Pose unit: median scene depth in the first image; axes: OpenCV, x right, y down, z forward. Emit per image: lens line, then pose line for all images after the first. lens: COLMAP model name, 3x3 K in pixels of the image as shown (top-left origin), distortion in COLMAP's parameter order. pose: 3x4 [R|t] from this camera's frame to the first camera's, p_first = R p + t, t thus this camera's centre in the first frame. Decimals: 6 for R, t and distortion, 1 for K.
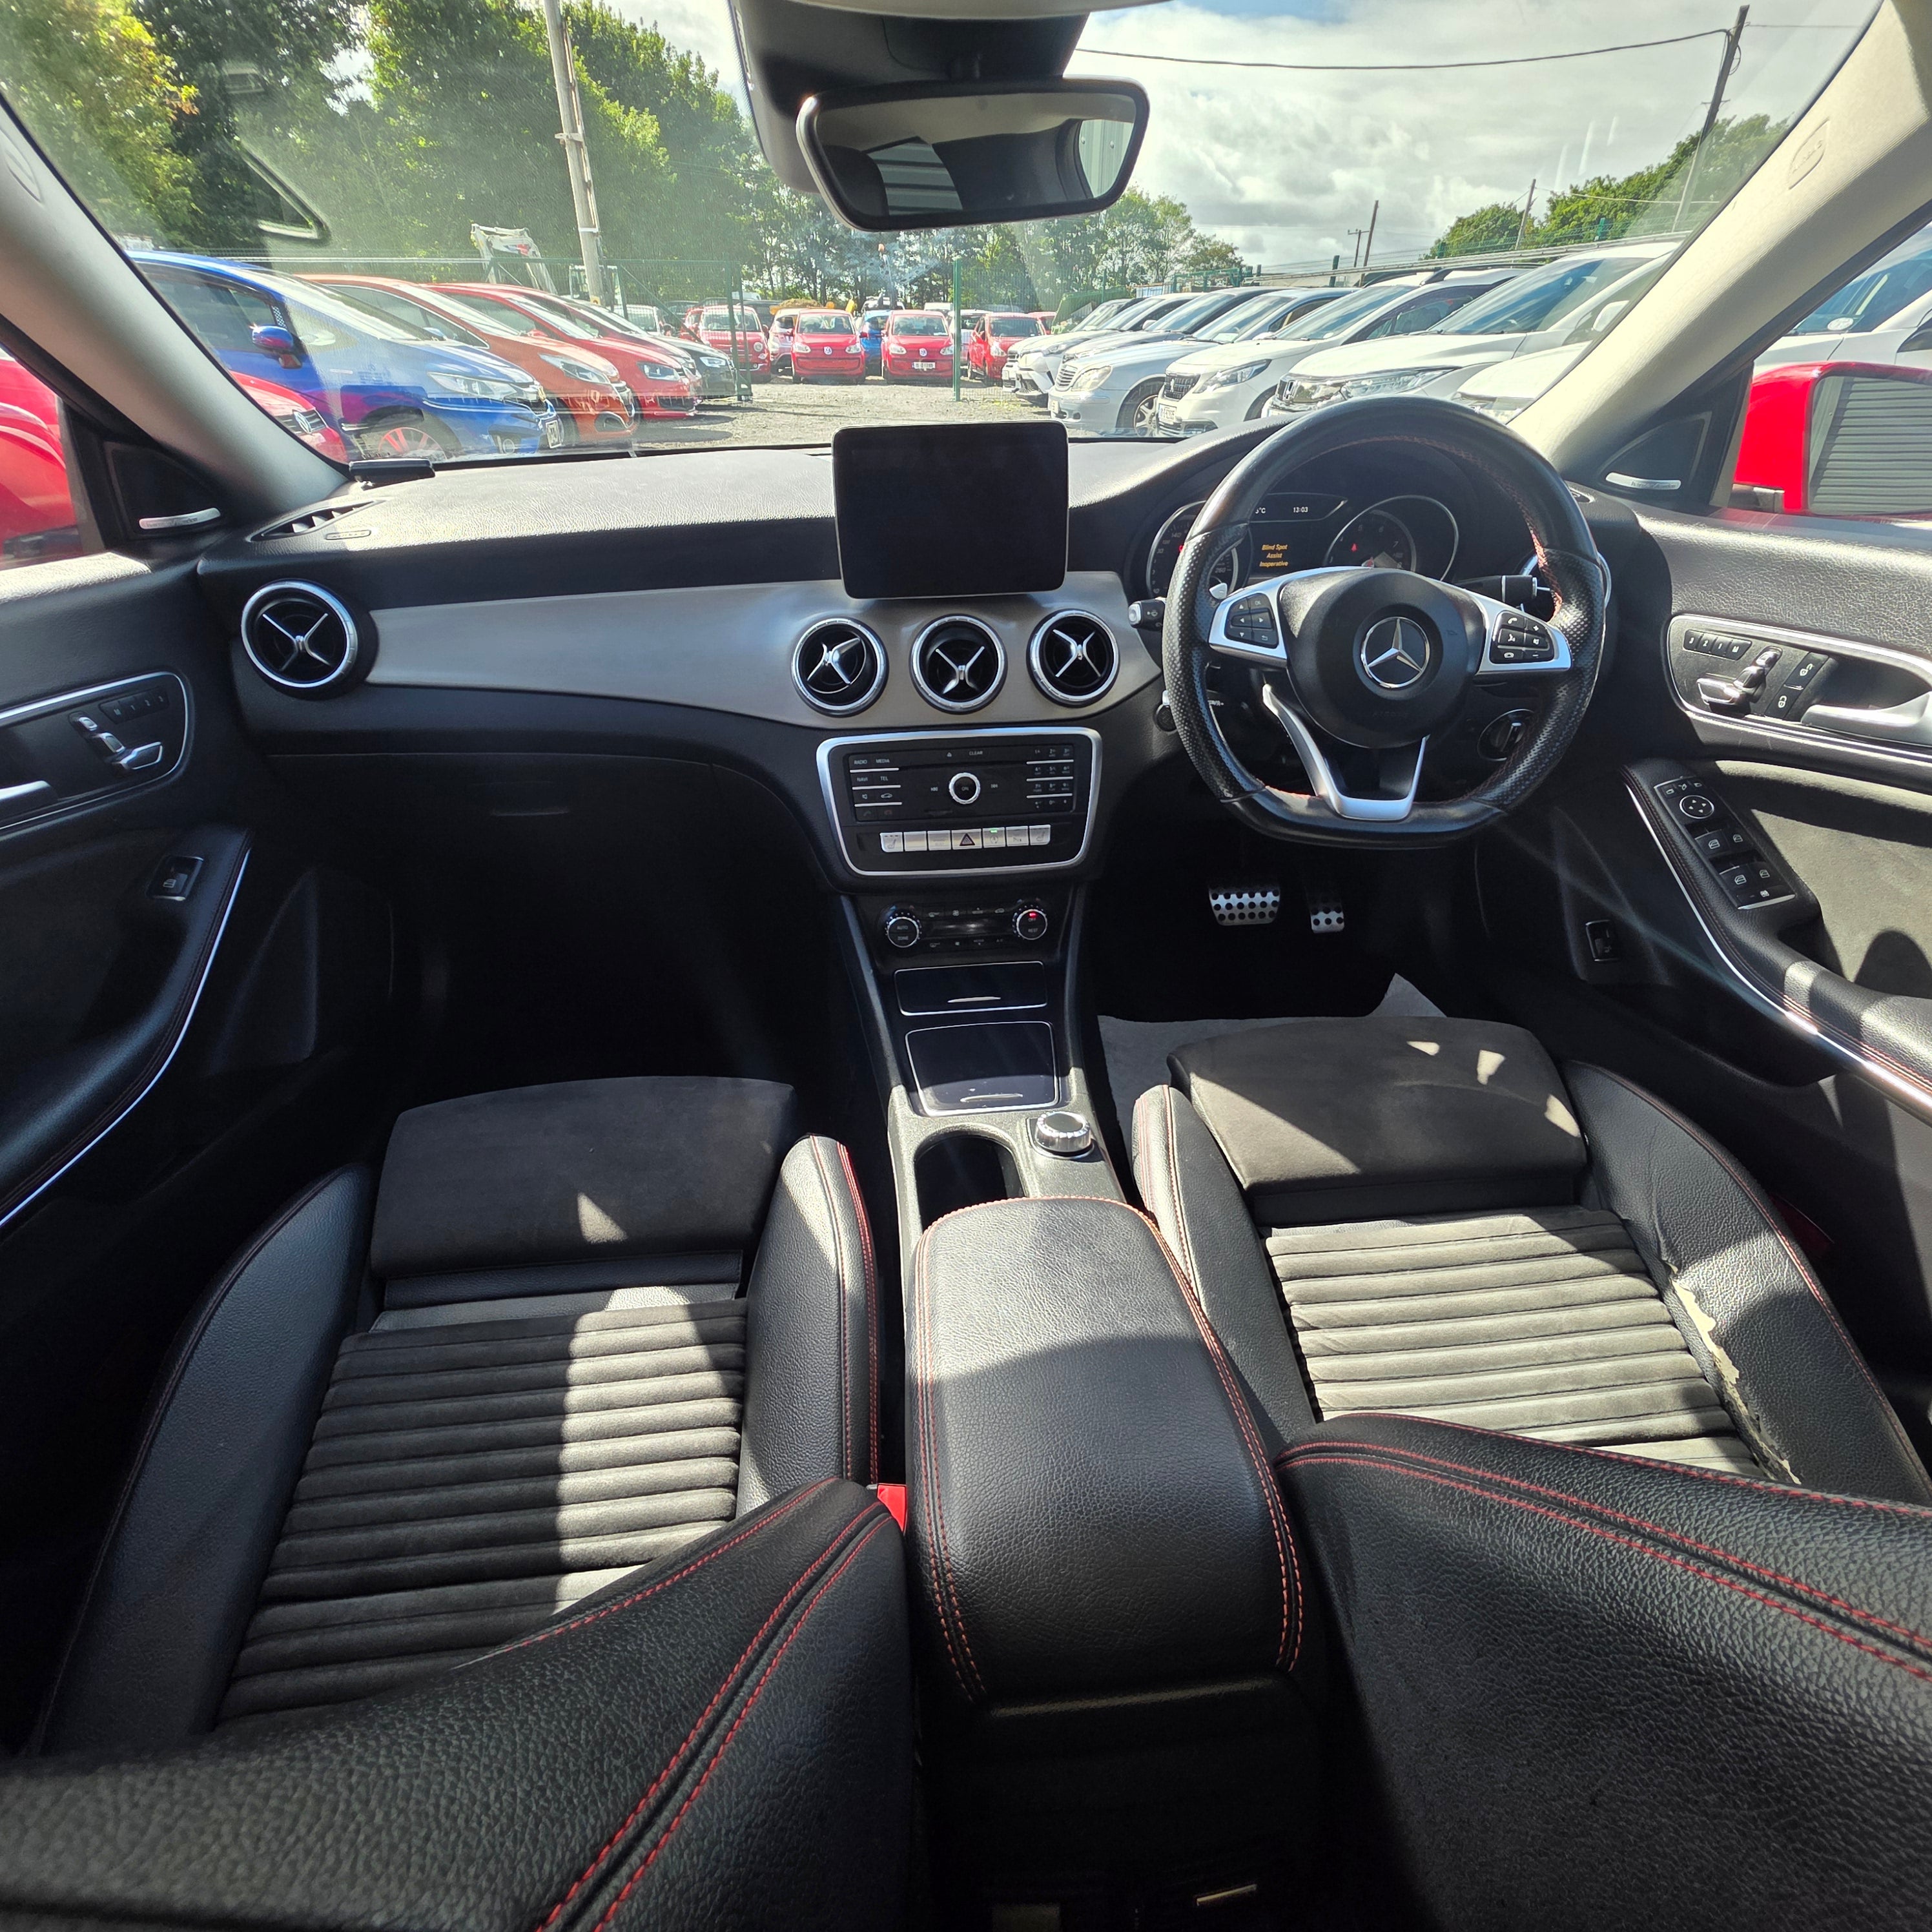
lens RADIAL K [[1032.3, 0, 974.1], [0, 1032.3, 946.5], [0, 0, 1]] dist [0.005727, 0.000467]
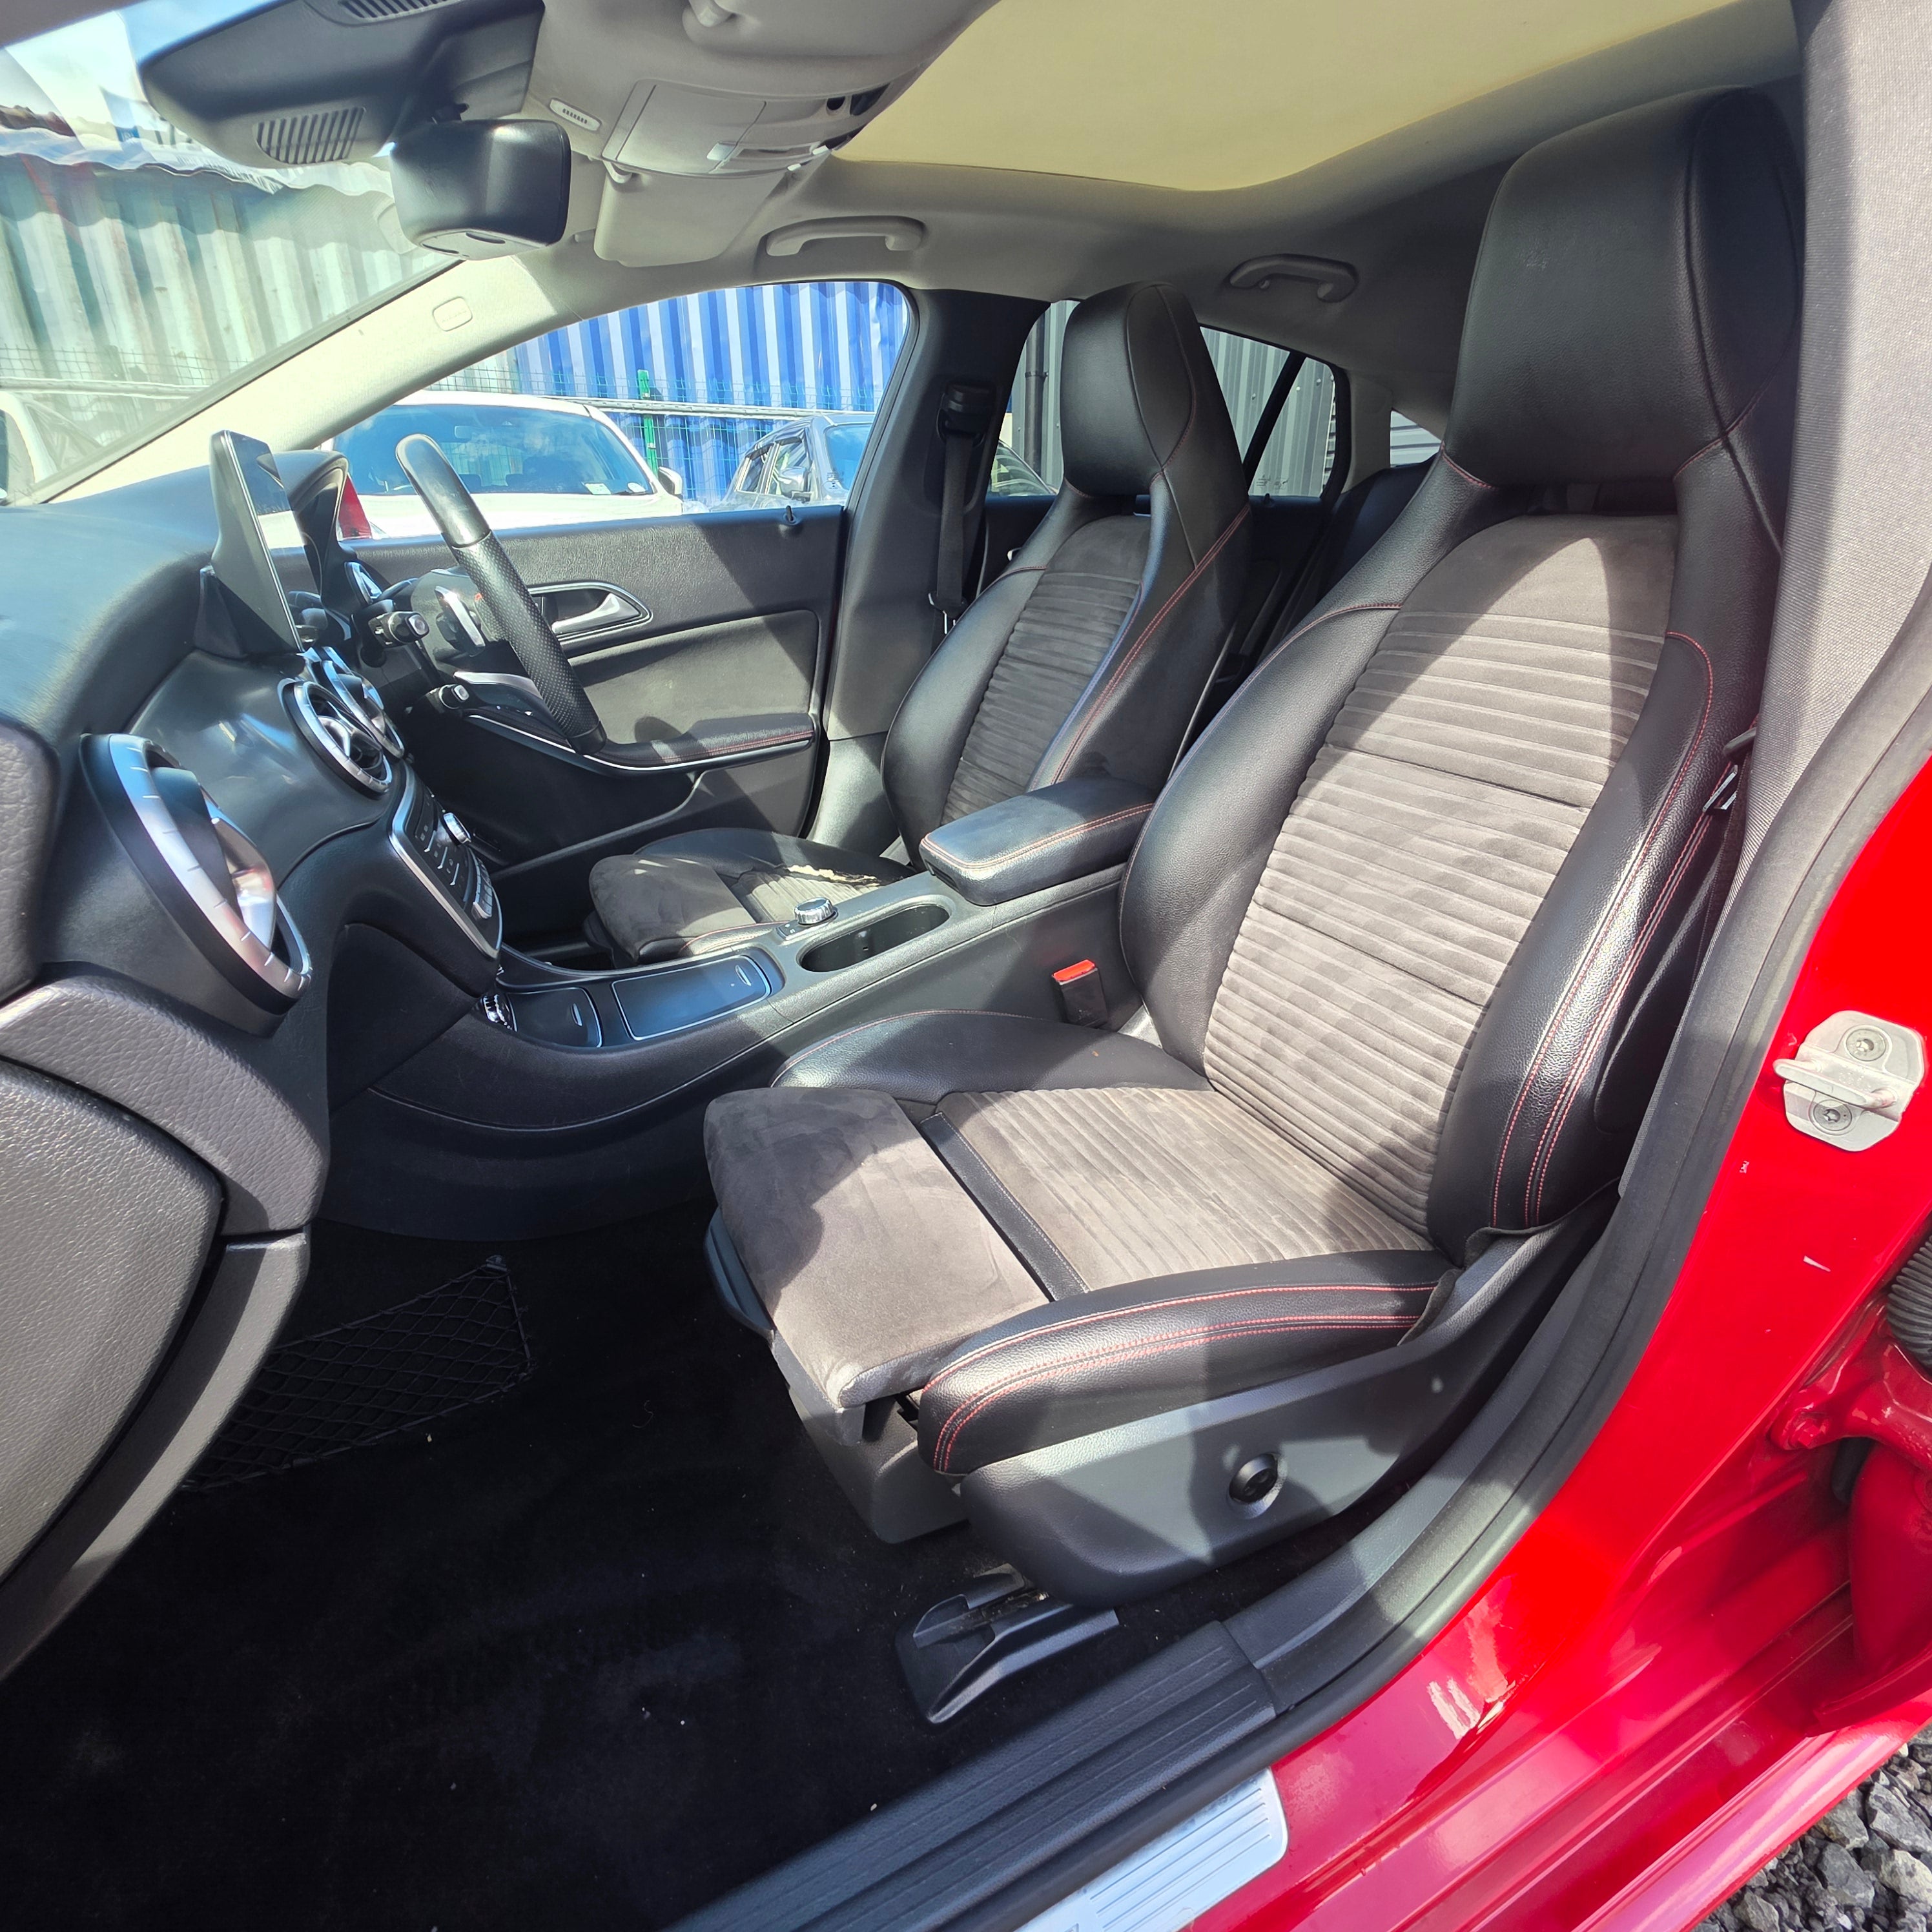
lens RADIAL K [[1032.3, 0, 974.1], [0, 1032.3, 946.5], [0, 0, 1]] dist [0.005727, 0.000467]
pose [[-0.345289, -0.363518, 0.865234, -1.000227], [0.486374, 0.719155, 0.496242, -0.312163], [-0.802631, 0.592174, -0.071511, 0.760620]]
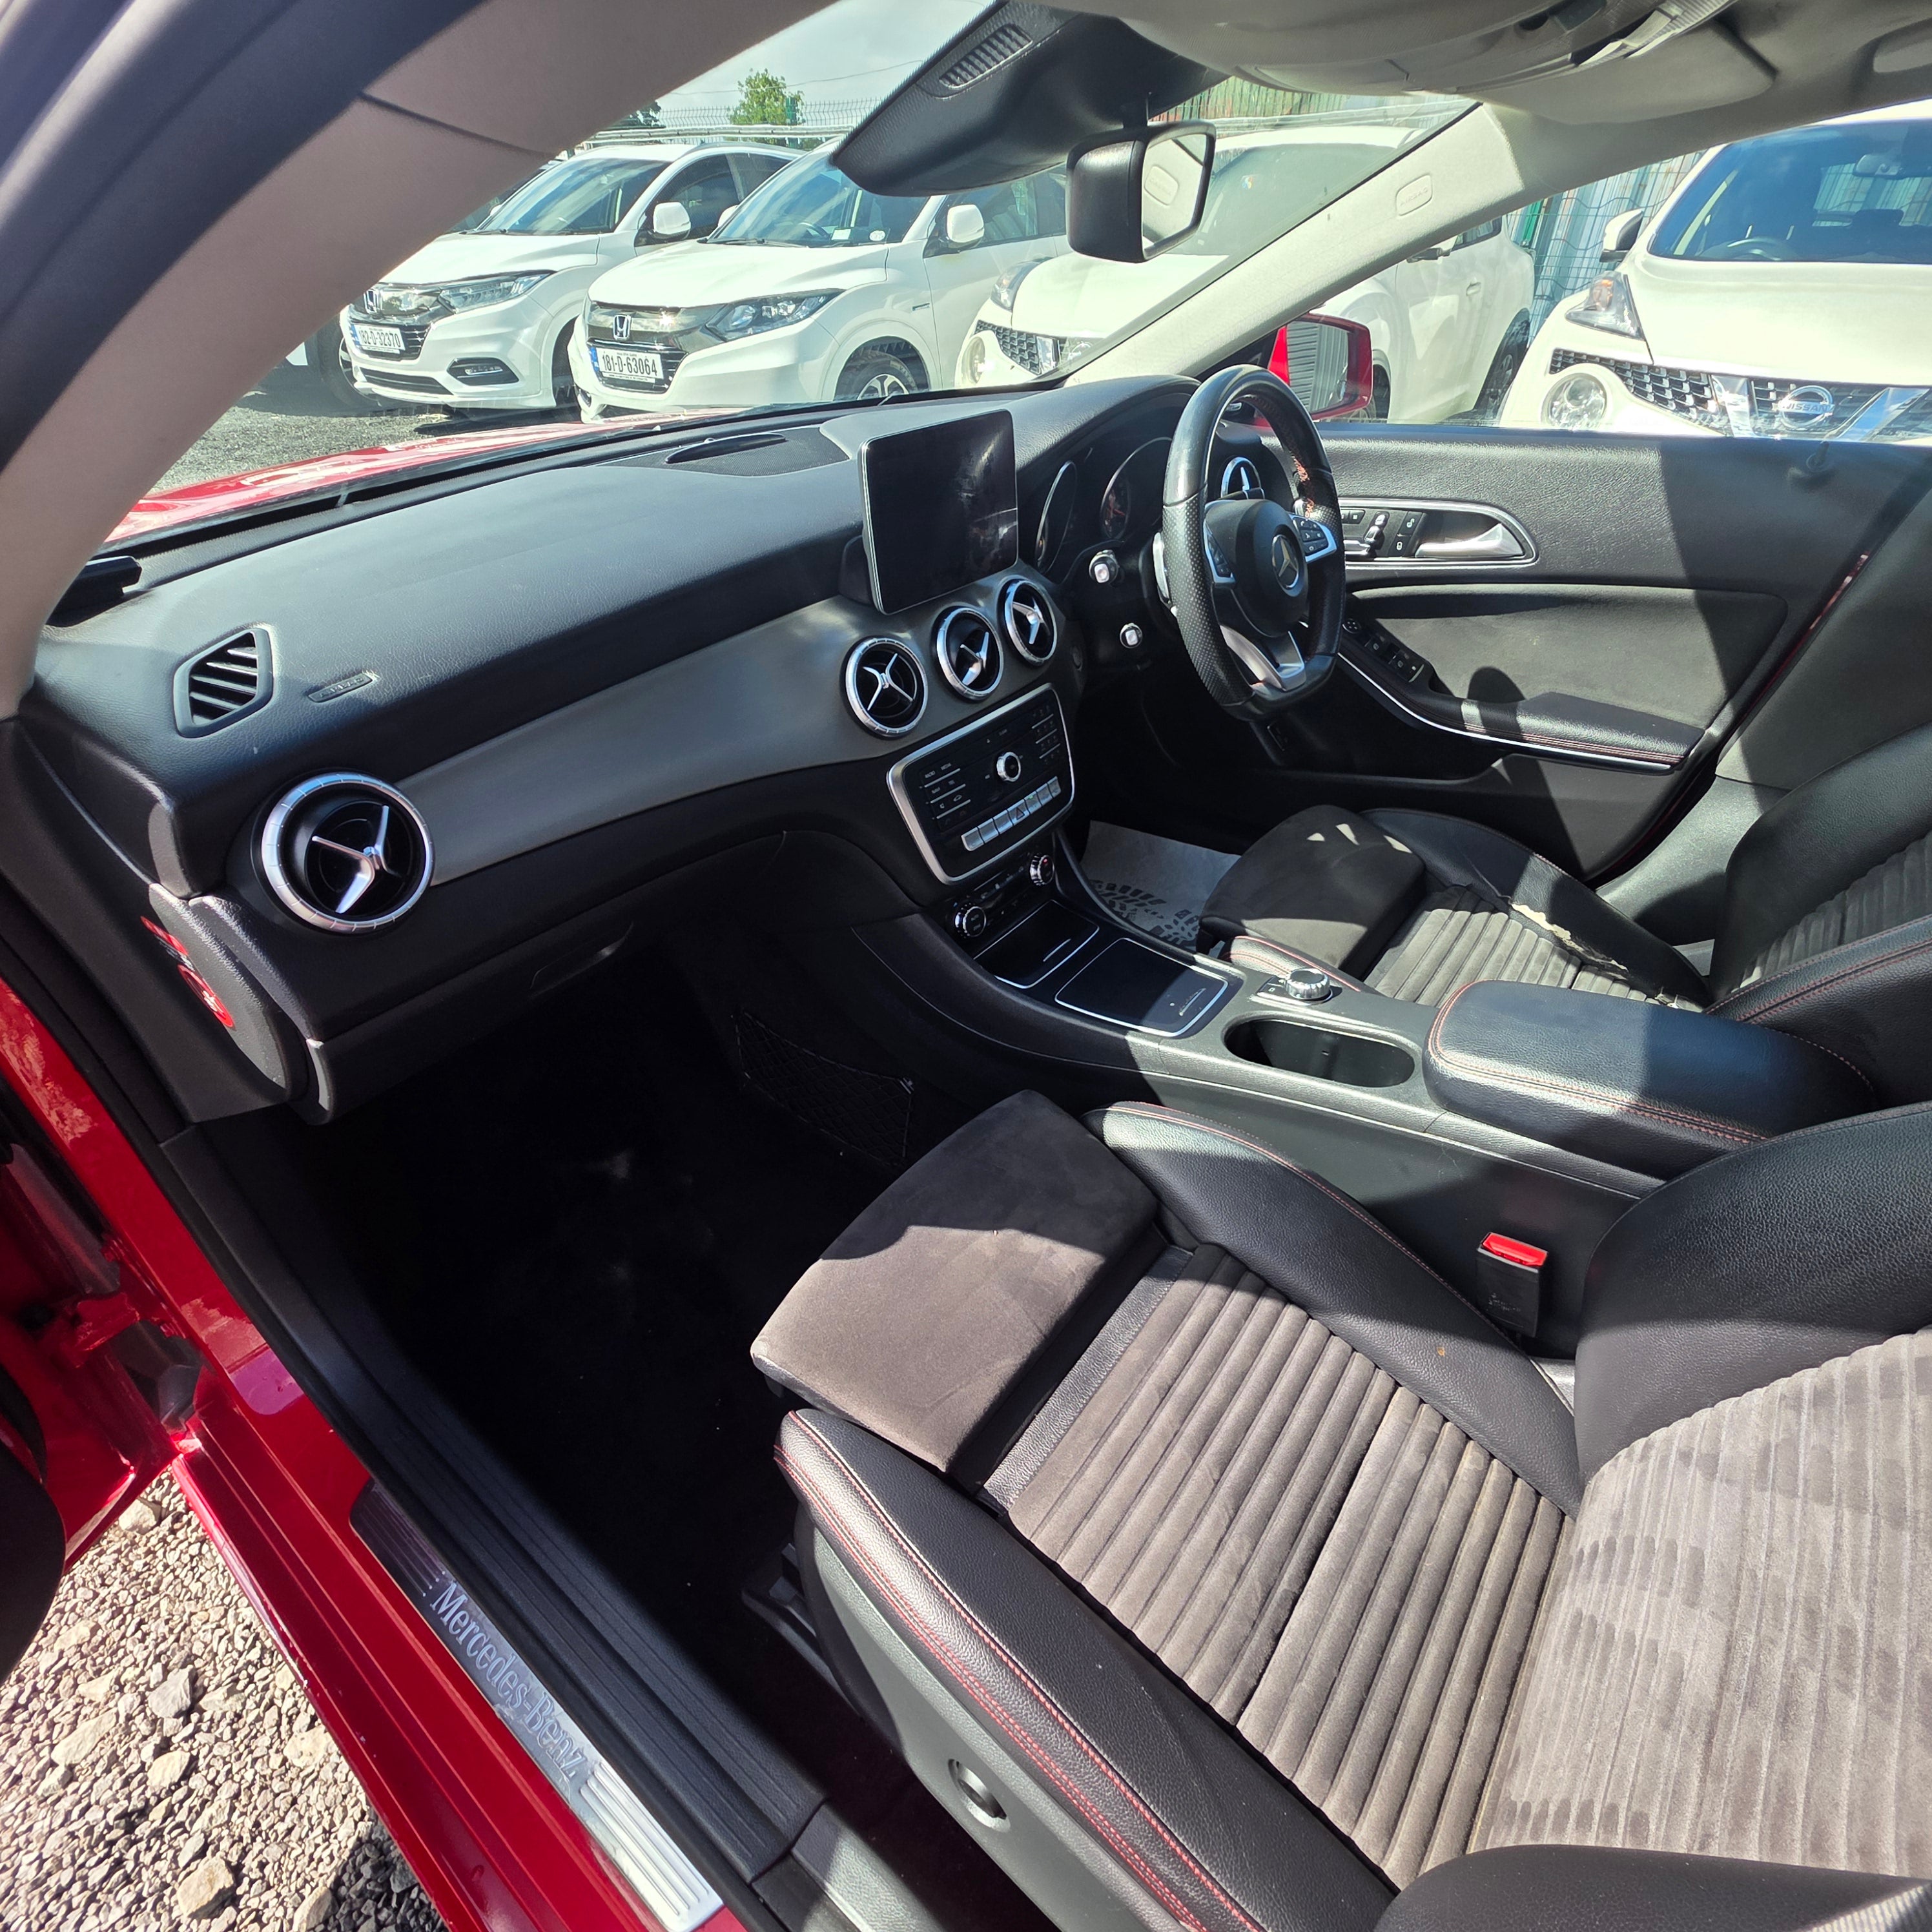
lens RADIAL K [[1032.3, 0, 974.1], [0, 1032.3, 946.5], [0, 0, 1]] dist [0.005727, 0.000467]
pose [[0.684988, -0.415127, 0.598716, -0.746796], [0.367559, 0.906448, 0.207974, -0.220863], [-0.629040, 0.077604, 0.773490, 0.218414]]
